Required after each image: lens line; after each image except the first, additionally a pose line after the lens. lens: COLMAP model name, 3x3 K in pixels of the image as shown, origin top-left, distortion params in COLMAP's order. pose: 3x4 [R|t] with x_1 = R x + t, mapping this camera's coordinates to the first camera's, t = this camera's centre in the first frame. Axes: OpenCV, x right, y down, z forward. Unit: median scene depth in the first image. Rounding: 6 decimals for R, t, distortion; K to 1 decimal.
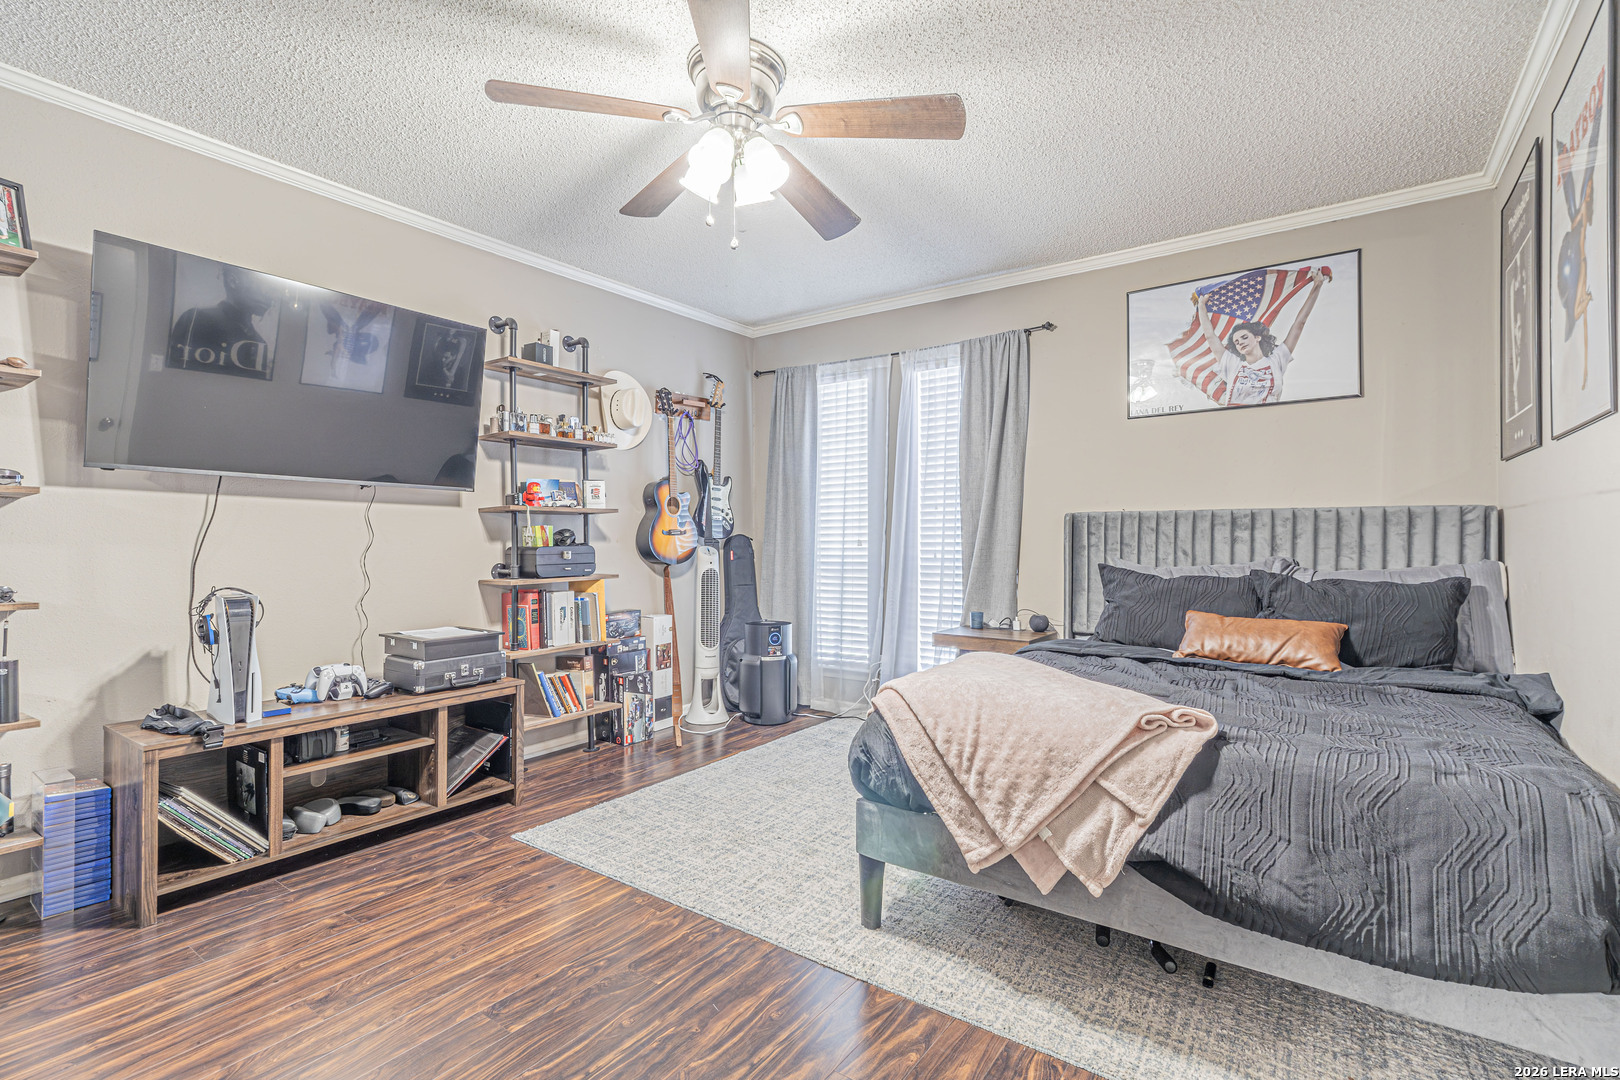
lens RADIAL K [[740.2, 0, 802.4], [0, 740.2, 538.7], [0, 0, 1]] dist [0.004380, 0.000163]
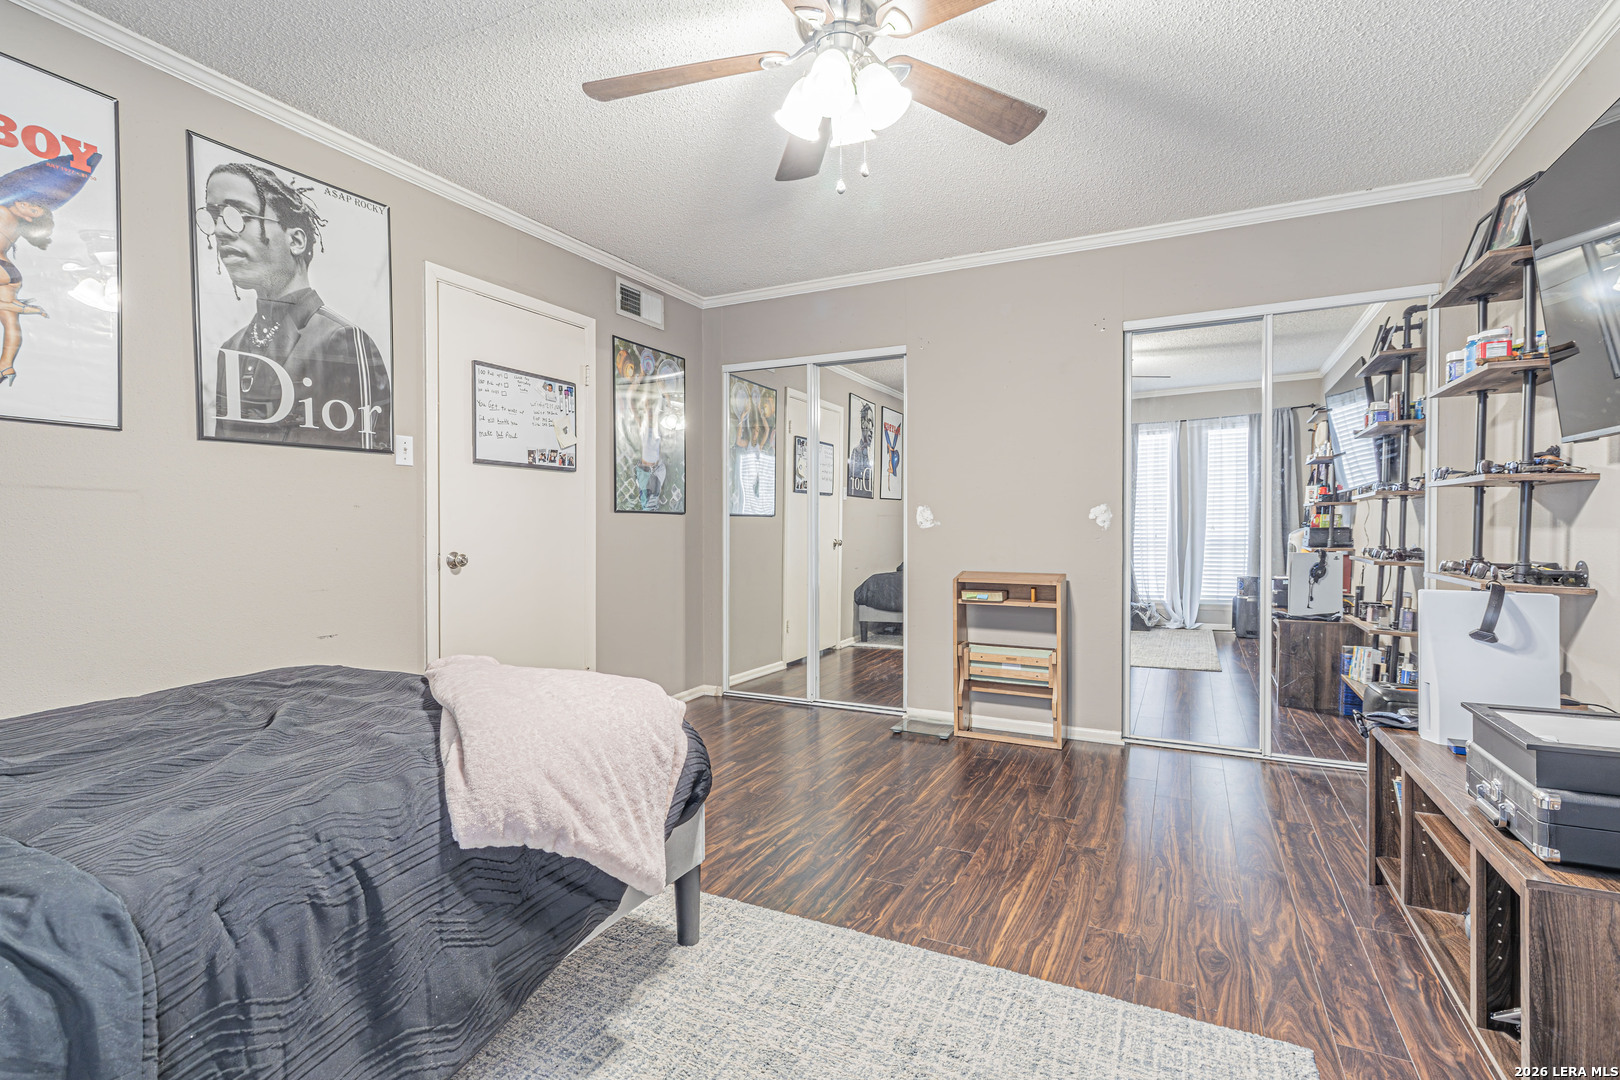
lens RADIAL K [[756.9, 0, 810.9], [0, 756.9, 534.0], [0, 0, 1]] dist [0.004746, 0.000156]
pose [[-0.985329, 0.005152, -0.170588, 0.080614], [0.003899, 0.999963, 0.007681, 0.003949], [0.170622, 0.006904, -0.985312, 1.543685]]
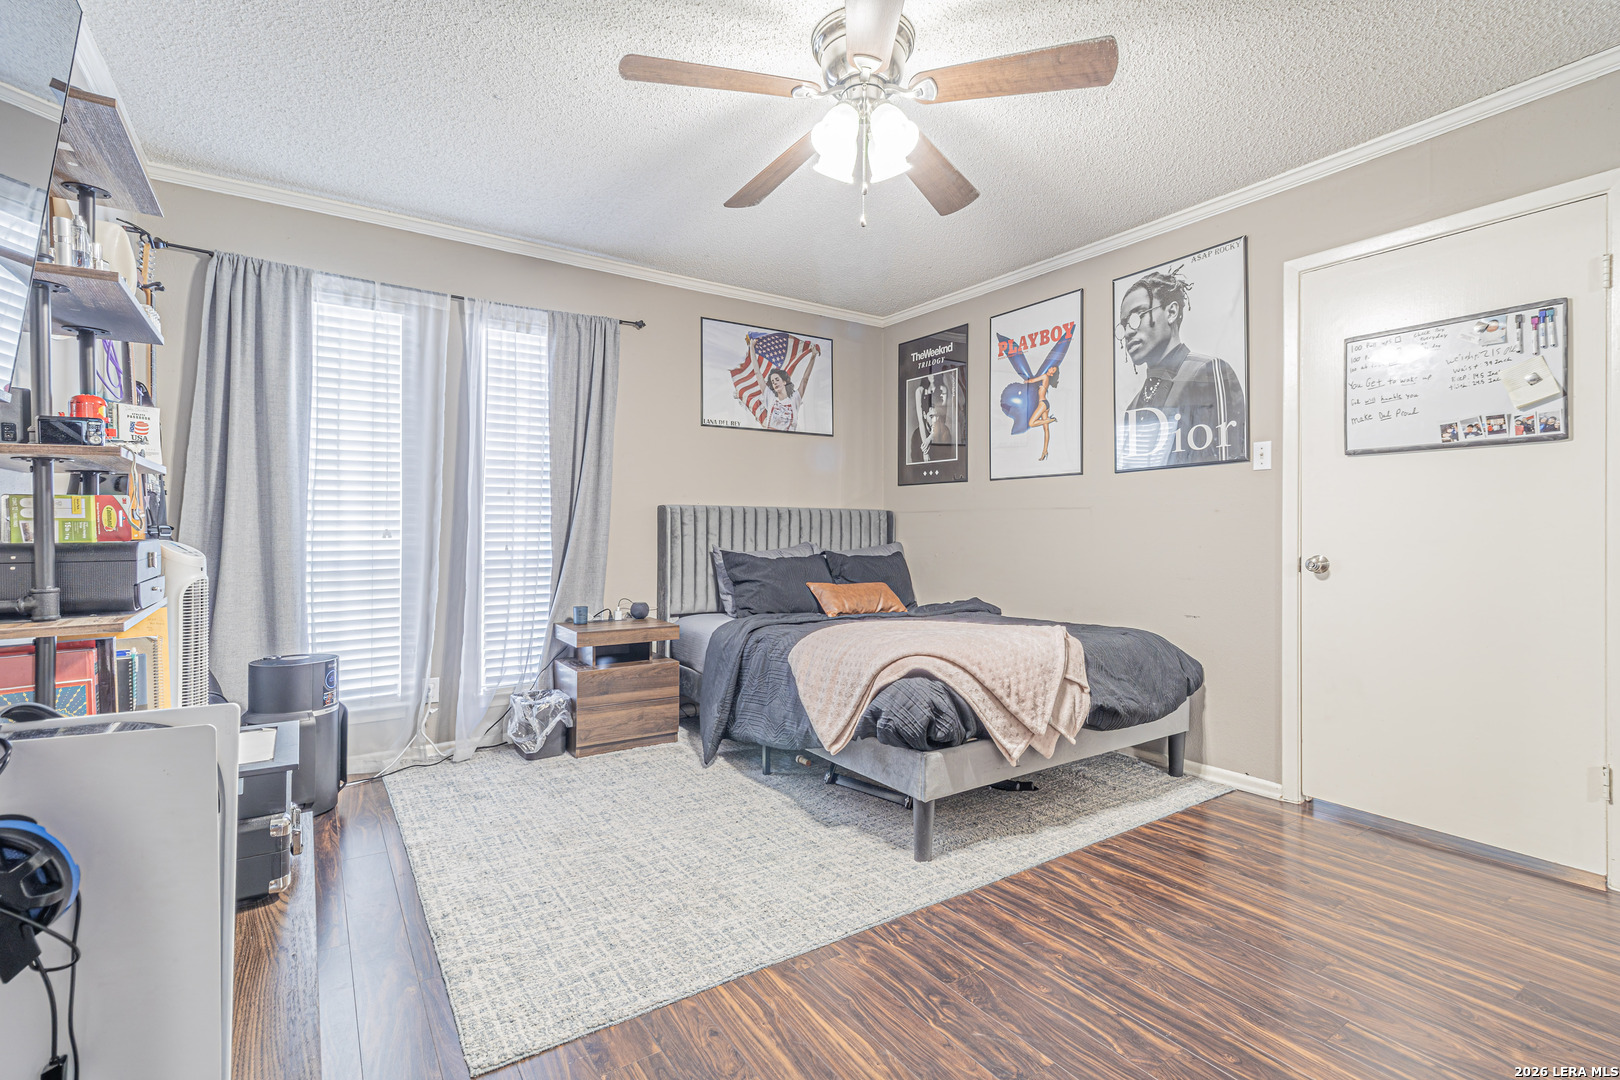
lens RADIAL K [[753.9, 0, 817.7], [0, 753.9, 529.2], [0, 0, 1]] dist [0.002324, 0.000146]
pose [[0.341305, 0.002851, 0.939948, -0.849280], [-0.001299, 0.999996, -0.002561, 0.004537], [-0.939952, -0.000347, 0.341307, 0.591903]]
